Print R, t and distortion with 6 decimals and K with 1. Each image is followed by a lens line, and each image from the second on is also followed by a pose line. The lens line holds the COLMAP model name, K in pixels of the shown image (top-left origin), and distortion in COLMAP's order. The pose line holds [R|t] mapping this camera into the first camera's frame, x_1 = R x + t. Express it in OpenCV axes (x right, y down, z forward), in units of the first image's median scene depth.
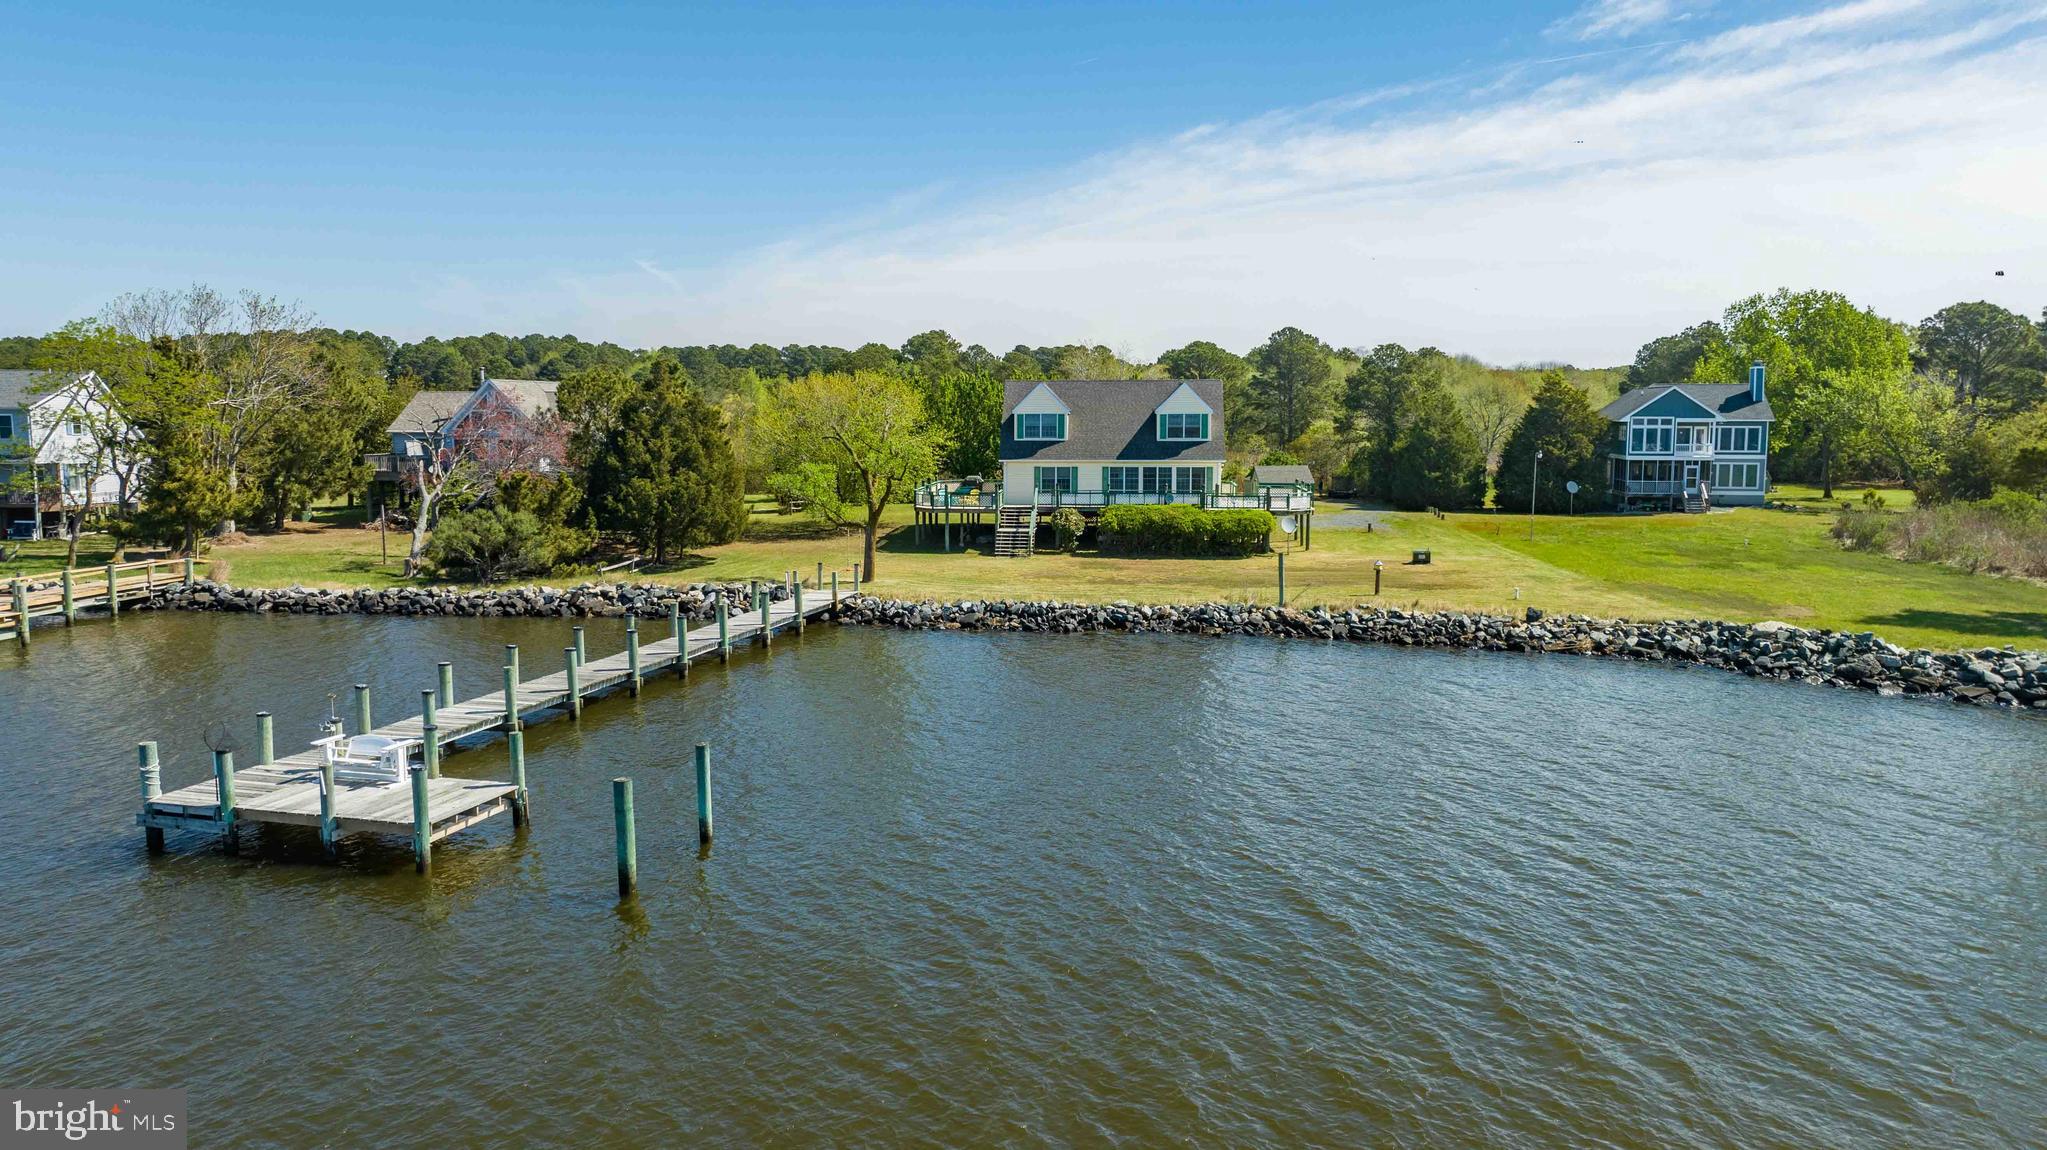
lens RADIAL K [[1485.9, 0, 1023.5], [0, 1485.9, 575.0], [0, 0, 1]] dist [-0.023534, 0.007830]
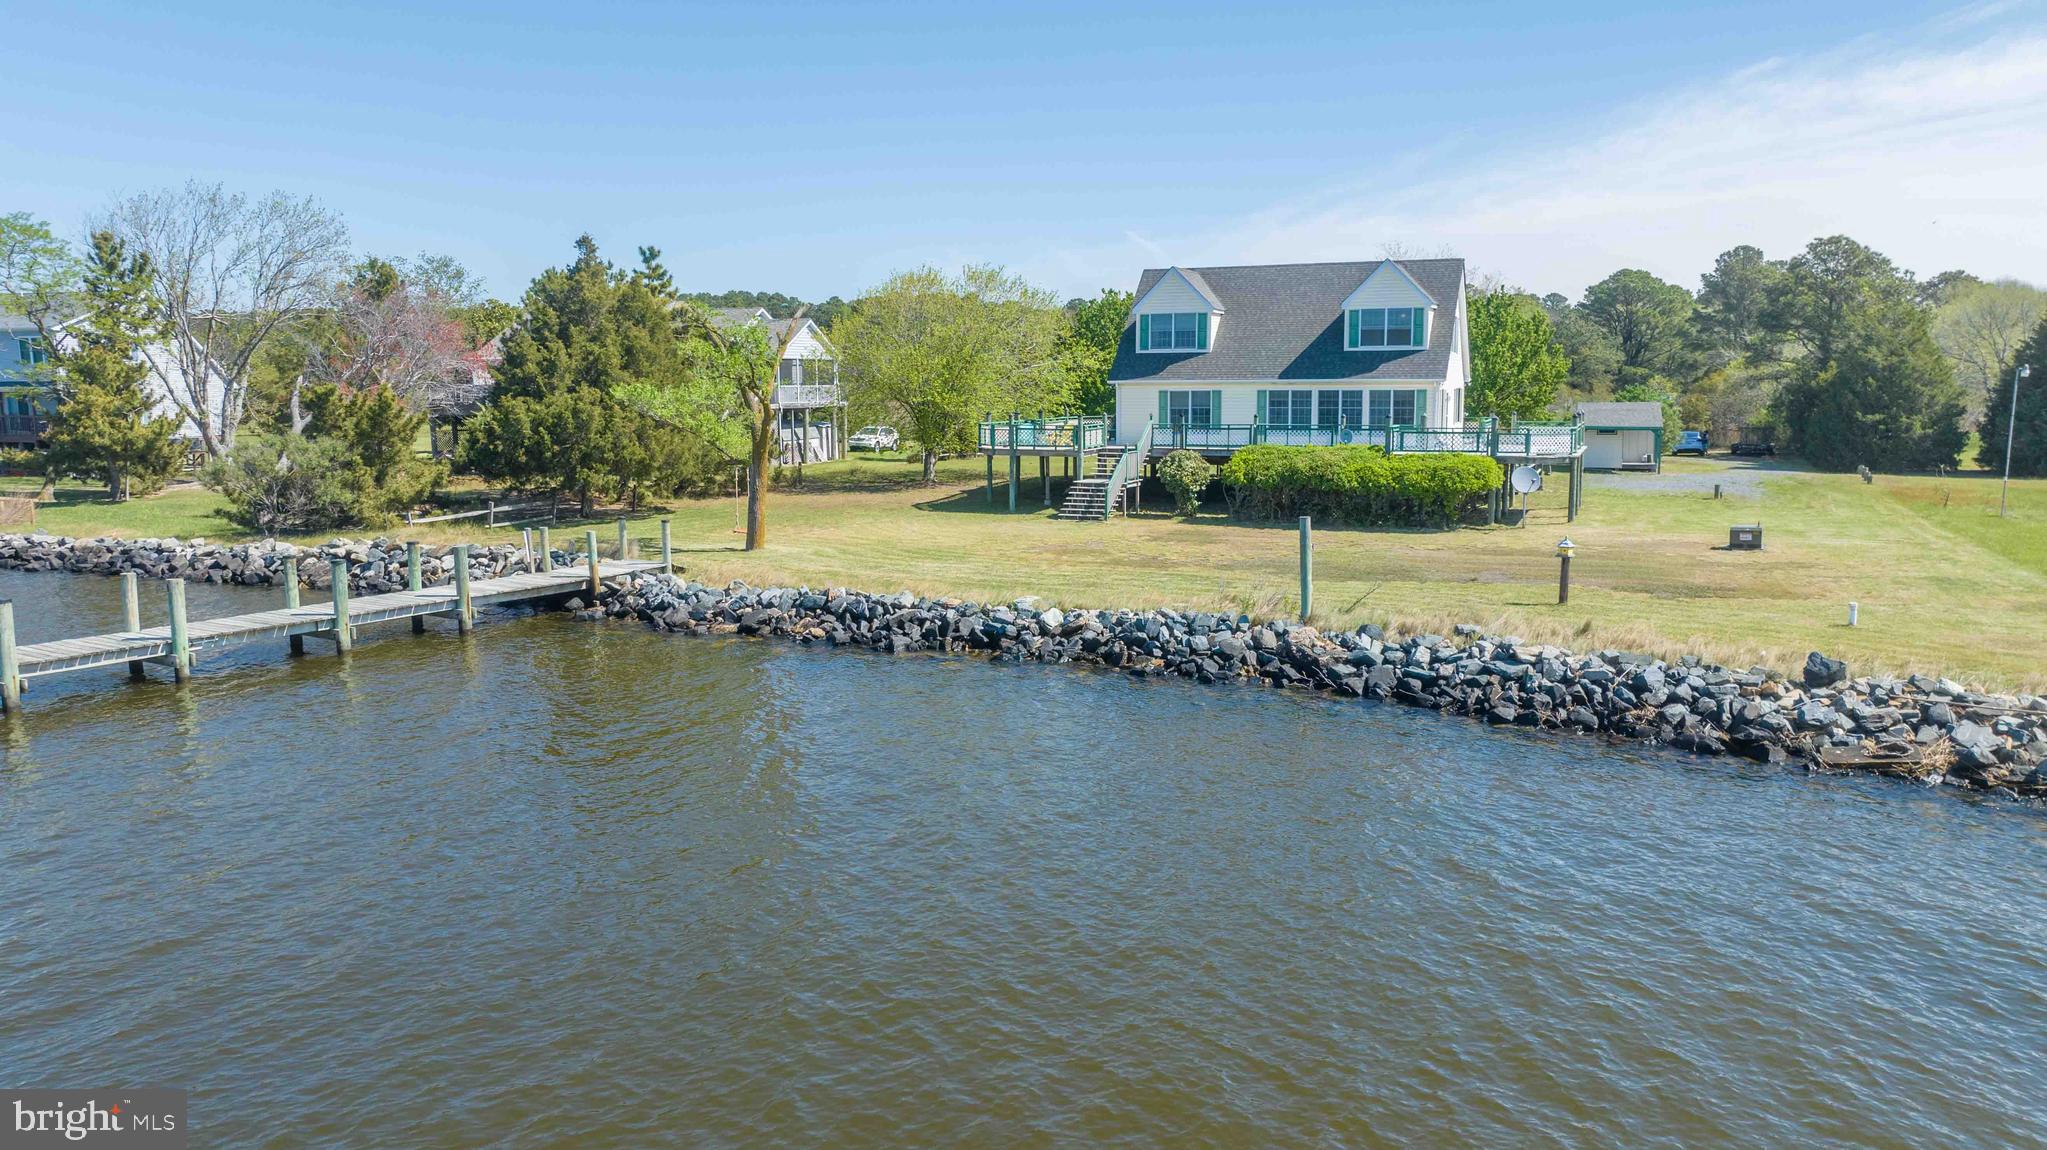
lens RADIAL K [[1485.9, 0, 1023.5], [0, 1485.9, 575.0], [0, 0, 1]] dist [-0.023534, 0.007830]
pose [[0.949150, 0.035913, -0.312769, 0.167818], [-0.029654, 0.999254, 0.024747, -0.003301], [0.313425, -0.014214, 0.949507, 0.338102]]
